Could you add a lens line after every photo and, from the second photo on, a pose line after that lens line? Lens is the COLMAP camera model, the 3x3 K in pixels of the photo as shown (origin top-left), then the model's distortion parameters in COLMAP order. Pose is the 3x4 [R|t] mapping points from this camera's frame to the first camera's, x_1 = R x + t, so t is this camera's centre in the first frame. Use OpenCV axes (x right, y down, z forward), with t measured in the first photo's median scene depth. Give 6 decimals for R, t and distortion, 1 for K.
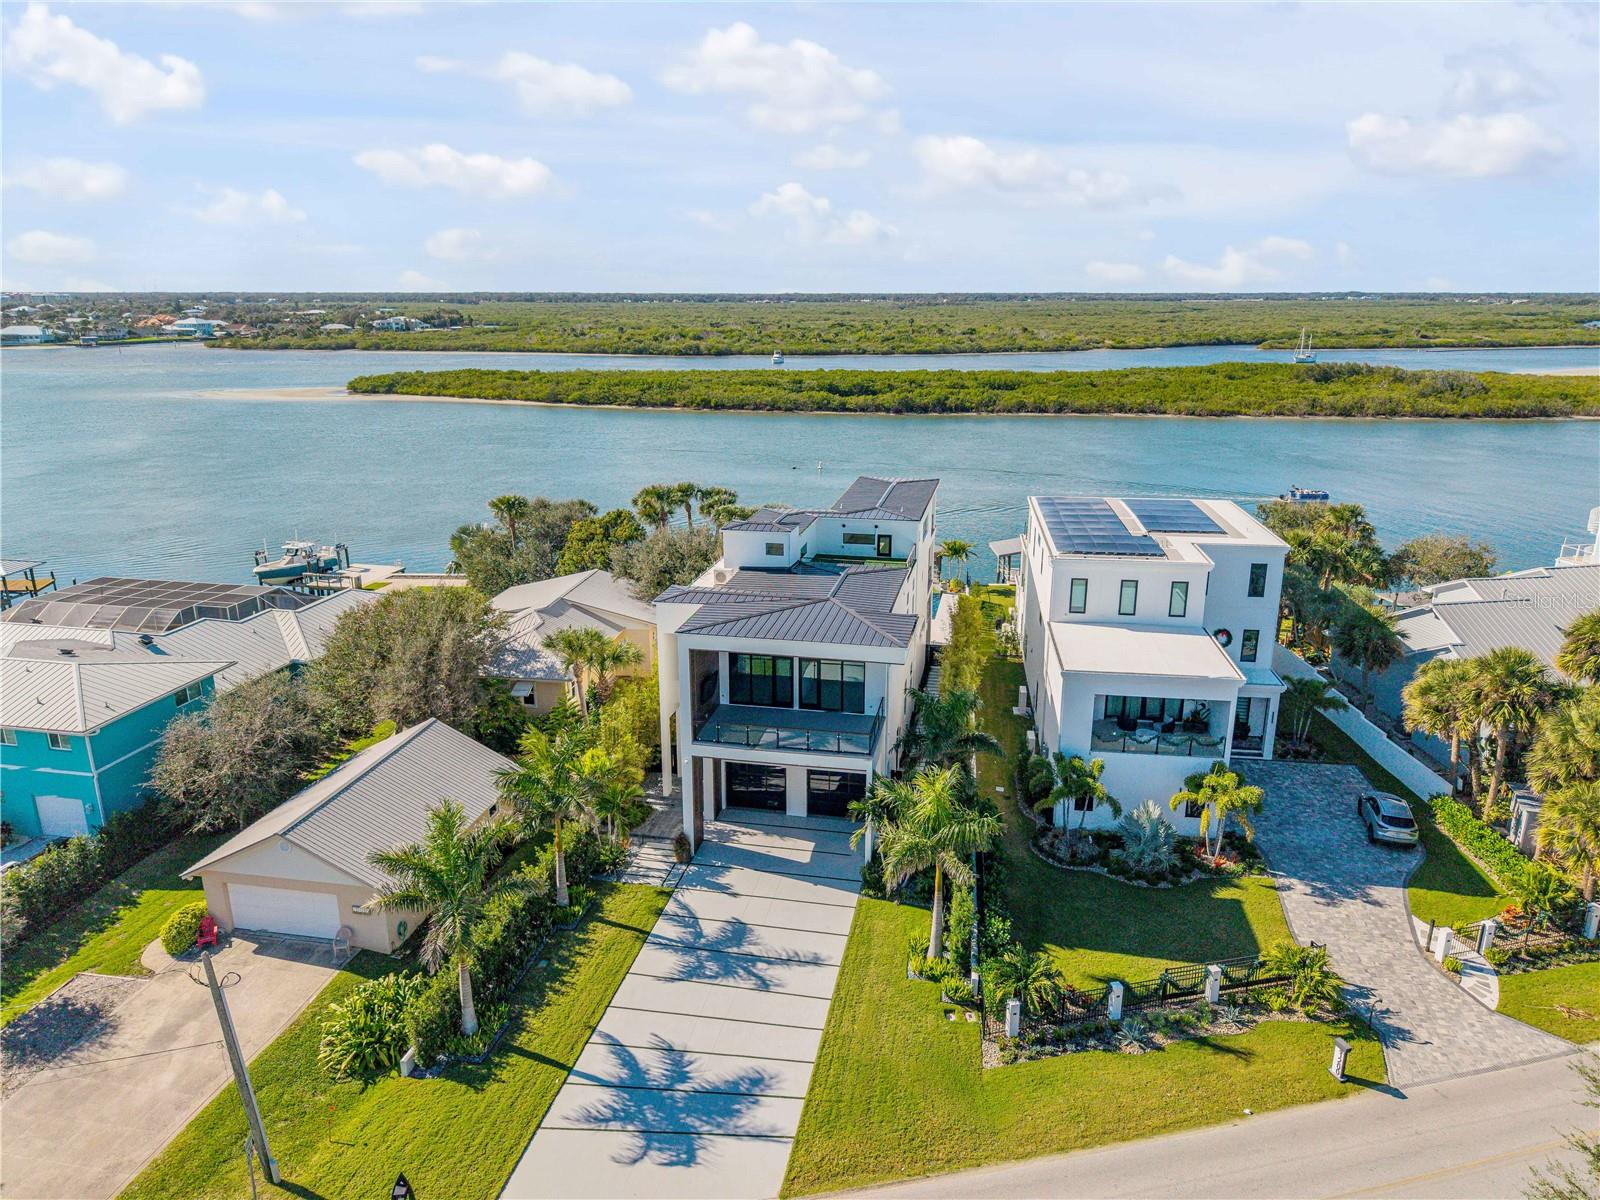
lens RADIAL K [[1069.4, 0, 800.0], [0, 1069.4, 600.0], [0, 0, 1]] dist [0.018648, -0.021553]
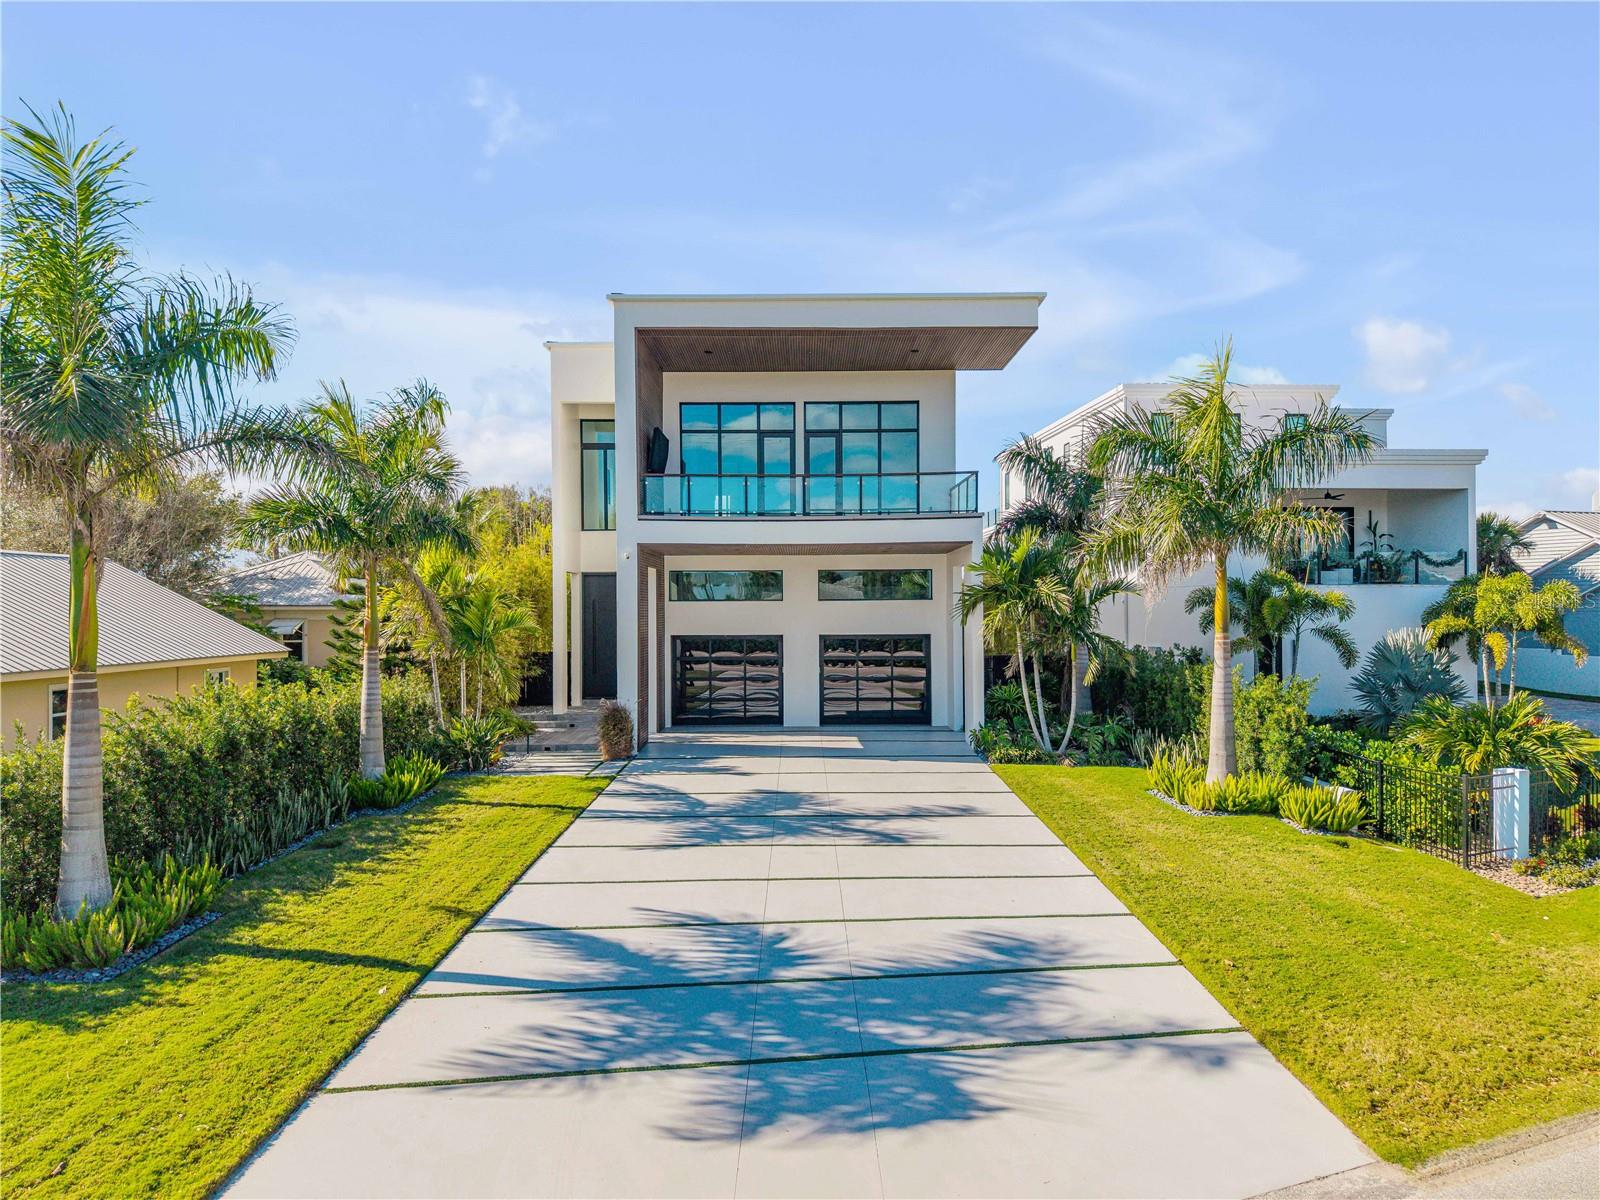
lens RADIAL K [[1069.4, 0, 800.0], [0, 1069.4, 600.0], [0, 0, 1]] dist [0.018648, -0.021553]
pose [[0.979292, -0.001417, 0.202447, -0.116288], [0.058365, 0.959496, -0.275612, 0.290898], [-0.193856, 0.281720, 0.939709, 0.448675]]
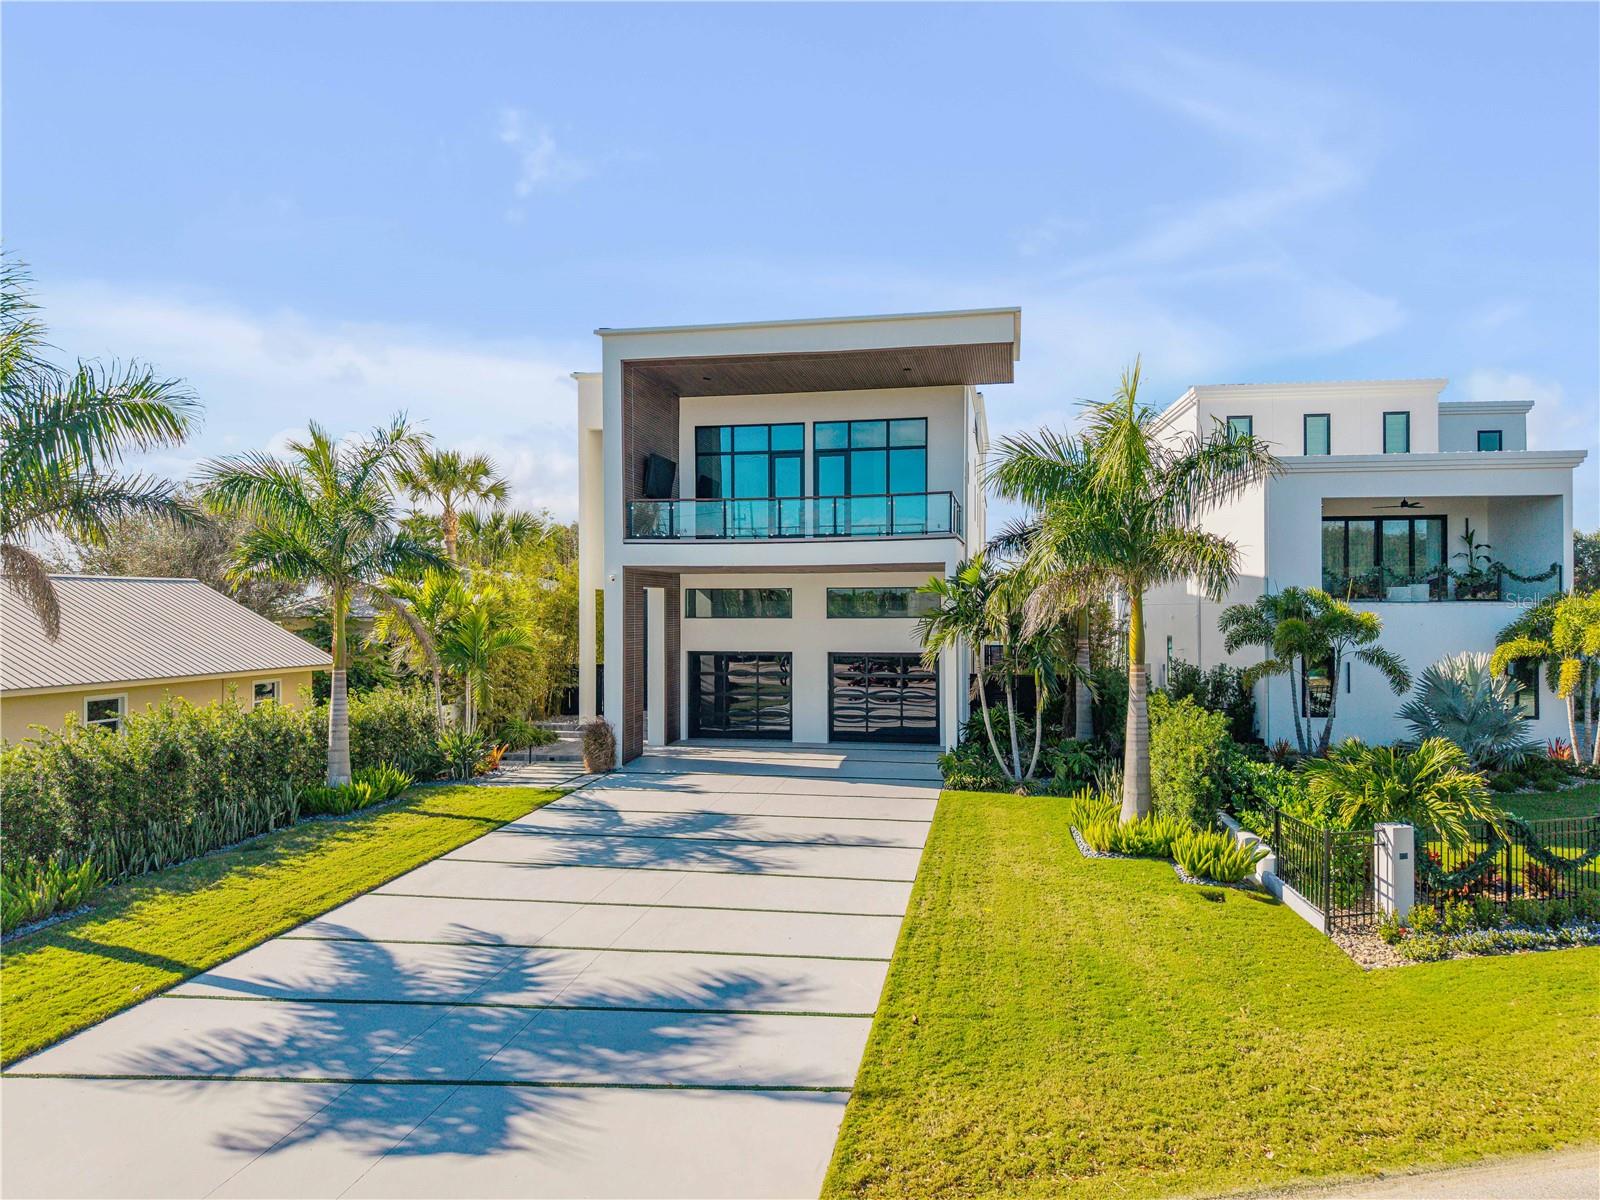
lens RADIAL K [[1069.4, 0, 800.0], [0, 1069.4, 600.0], [0, 0, 1]] dist [0.018648, -0.021553]
pose [[0.999947, -0.000433, 0.010285, -0.014218], [0.003298, 0.959910, -0.280289, 0.286275], [-0.009751, 0.280308, 0.959861, 0.428567]]
